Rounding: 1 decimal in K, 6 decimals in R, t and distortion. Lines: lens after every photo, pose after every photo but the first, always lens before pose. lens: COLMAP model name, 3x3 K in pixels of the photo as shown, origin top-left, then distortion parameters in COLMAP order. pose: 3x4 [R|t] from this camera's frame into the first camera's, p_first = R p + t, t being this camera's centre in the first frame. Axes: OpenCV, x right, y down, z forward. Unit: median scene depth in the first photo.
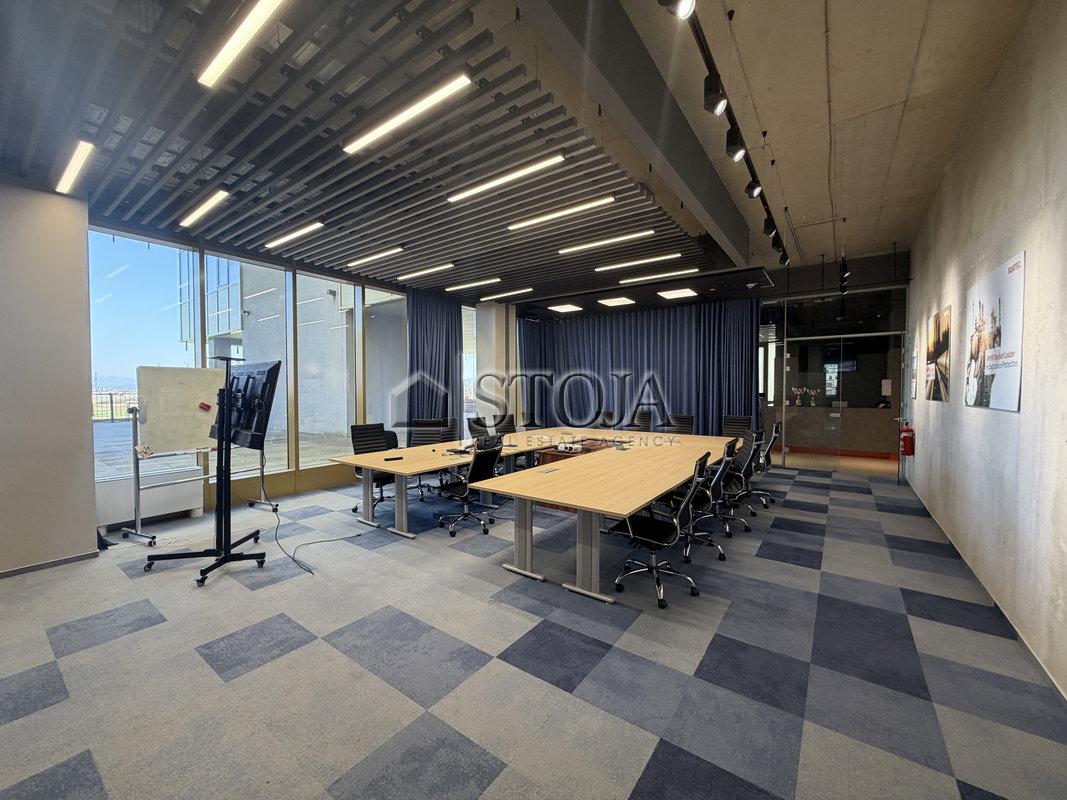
lens RADIAL K [[423.0, 0, 532.3], [0, 423.0, 400.2], [0, 0, 1]] dist [-0.001676, 0.000201]
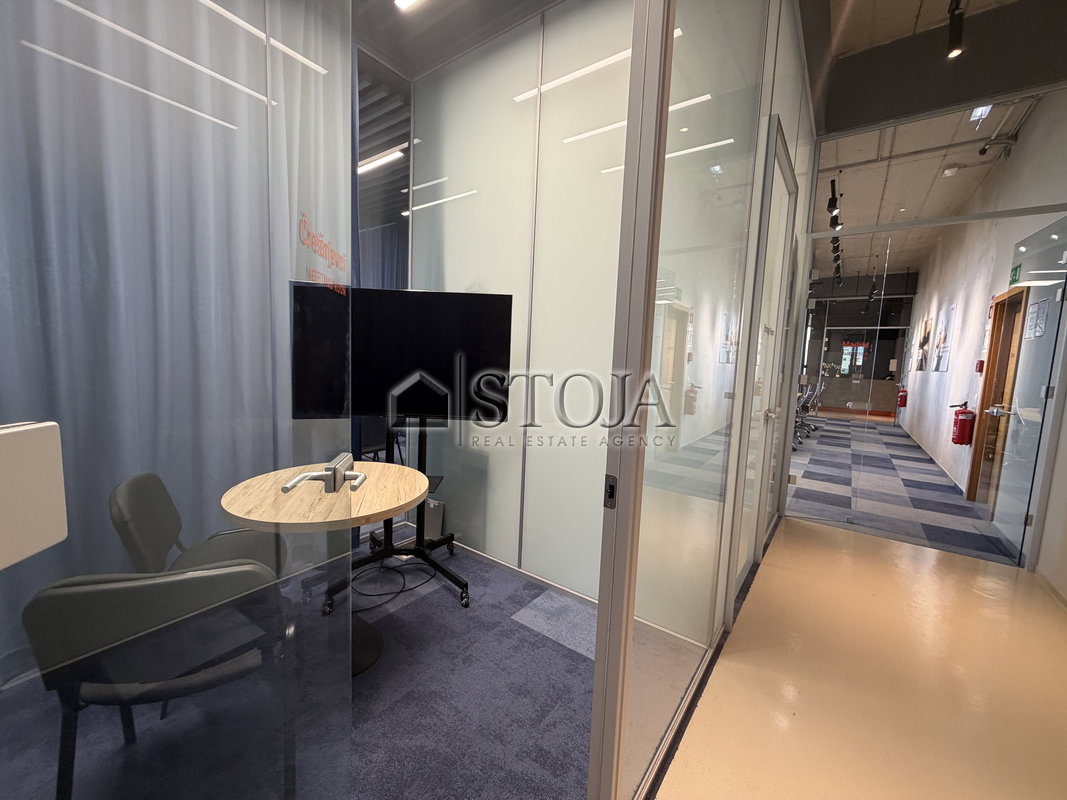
lens RADIAL K [[423.0, 0, 534.8], [0, 423.0, 398.8], [0, 0, 1]] dist [-0.001676, 0.000201]
pose [[0.999016, 0.044284, -0.002336, -0.549781], [-0.044013, 0.996577, 0.069980, 0.056305], [0.005427, -0.069808, 0.997546, -0.665046]]
